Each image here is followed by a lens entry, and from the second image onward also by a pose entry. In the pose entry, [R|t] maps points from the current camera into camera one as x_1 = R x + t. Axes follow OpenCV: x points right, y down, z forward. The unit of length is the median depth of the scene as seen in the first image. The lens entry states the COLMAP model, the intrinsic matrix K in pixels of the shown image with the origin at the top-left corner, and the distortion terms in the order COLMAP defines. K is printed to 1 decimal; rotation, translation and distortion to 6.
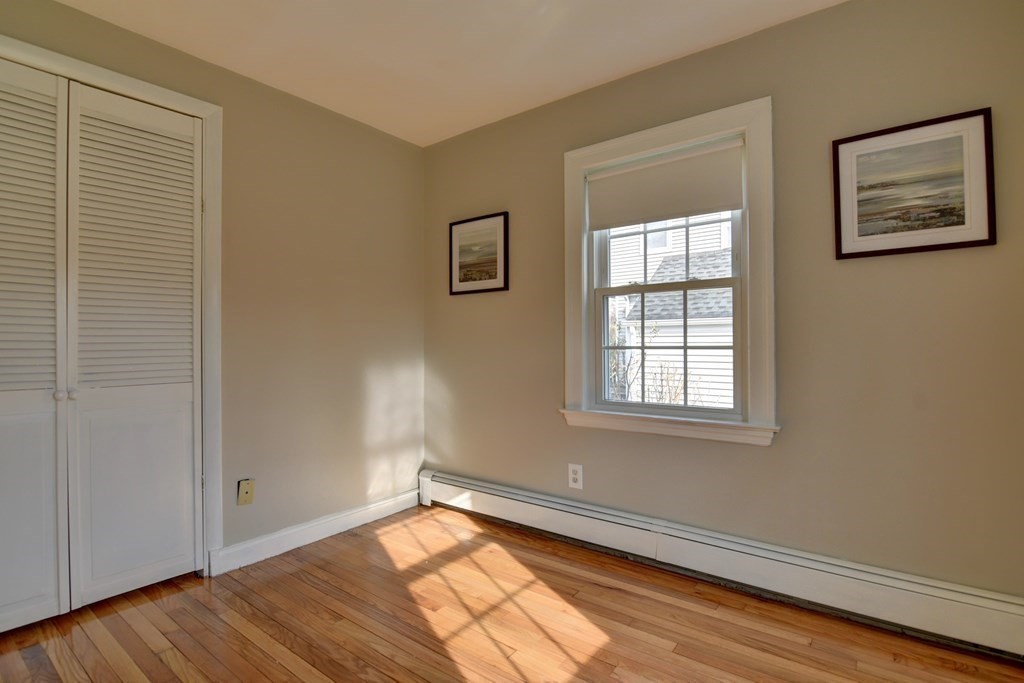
lens RADIAL K [[495.3, 0, 508.5], [0, 495.3, 340.3], [0, 0, 1]] dist [-0.010909, -0.008173]
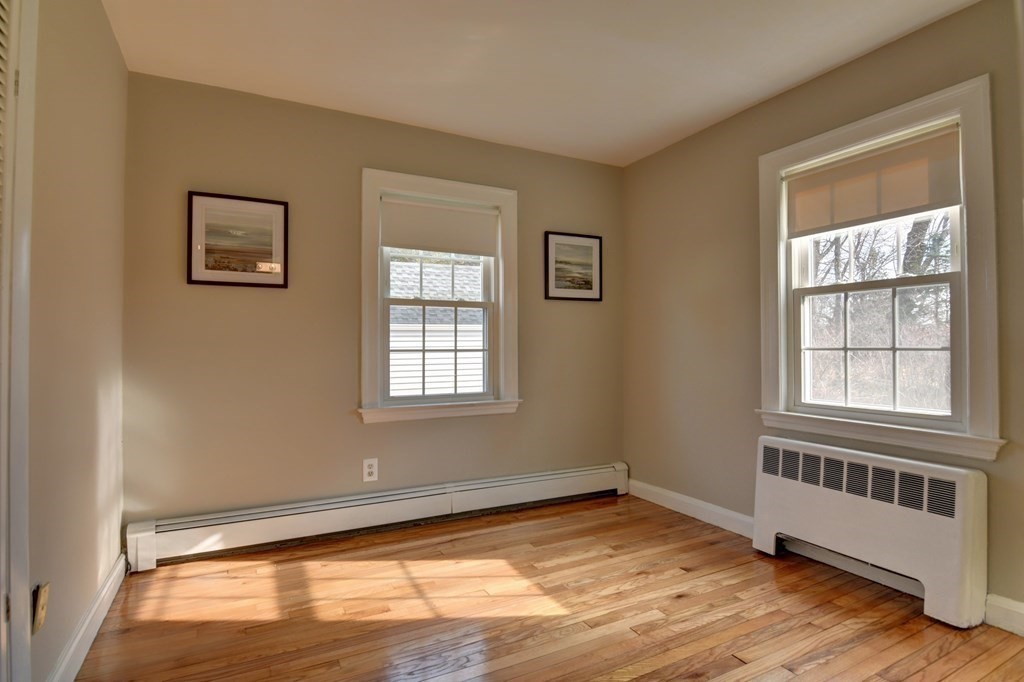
lens RADIAL K [[521.1, 0, 505.8], [0, 521.1, 339.0], [0, 0, 1]] dist [-0.009480, -0.009436]
pose [[0.425411, 0.017878, 0.904824, -0.879123], [-0.008098, 0.999840, -0.015949, 0.005647], [-0.904964, -0.000542, 0.425488, 0.284904]]
